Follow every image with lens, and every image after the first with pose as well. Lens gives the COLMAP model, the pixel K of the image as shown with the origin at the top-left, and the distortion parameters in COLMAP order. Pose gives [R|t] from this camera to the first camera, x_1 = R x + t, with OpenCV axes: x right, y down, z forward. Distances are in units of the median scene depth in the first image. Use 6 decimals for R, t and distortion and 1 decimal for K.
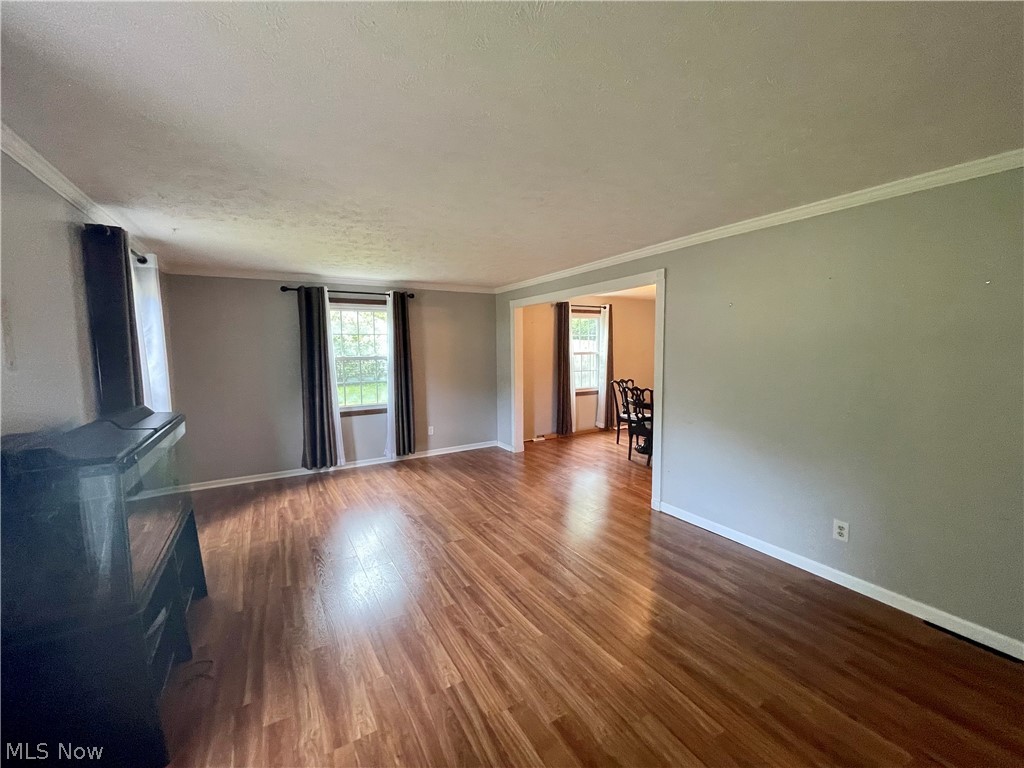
lens RADIAL K [[416.2, 0, 515.5], [0, 416.2, 378.3], [0, 0, 1]] dist [-0.002209, -0.000013]
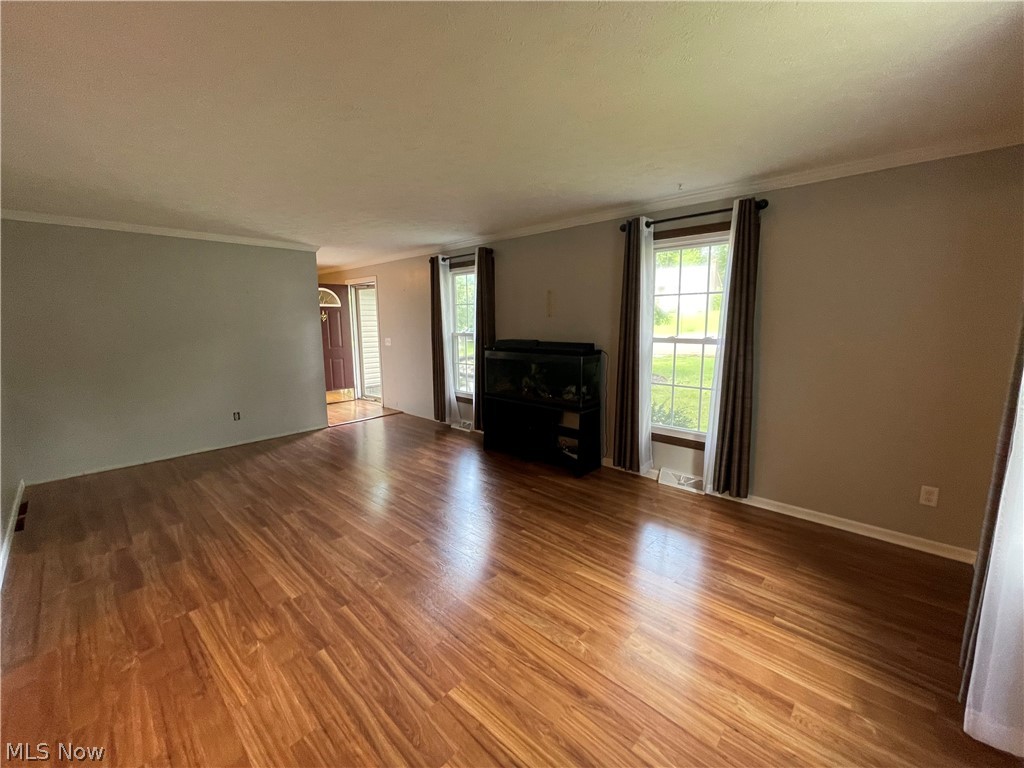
lens RADIAL K [[416.2, 0, 517.6], [0, 416.2, 381.8], [0, 0, 1]] dist [-0.002209, -0.000013]
pose [[-0.958543, 0.062014, -0.278119, -0.113668], [-0.002435, 0.974213, 0.225618, -0.103269], [0.284939, 0.216942, -0.933673, 1.644841]]
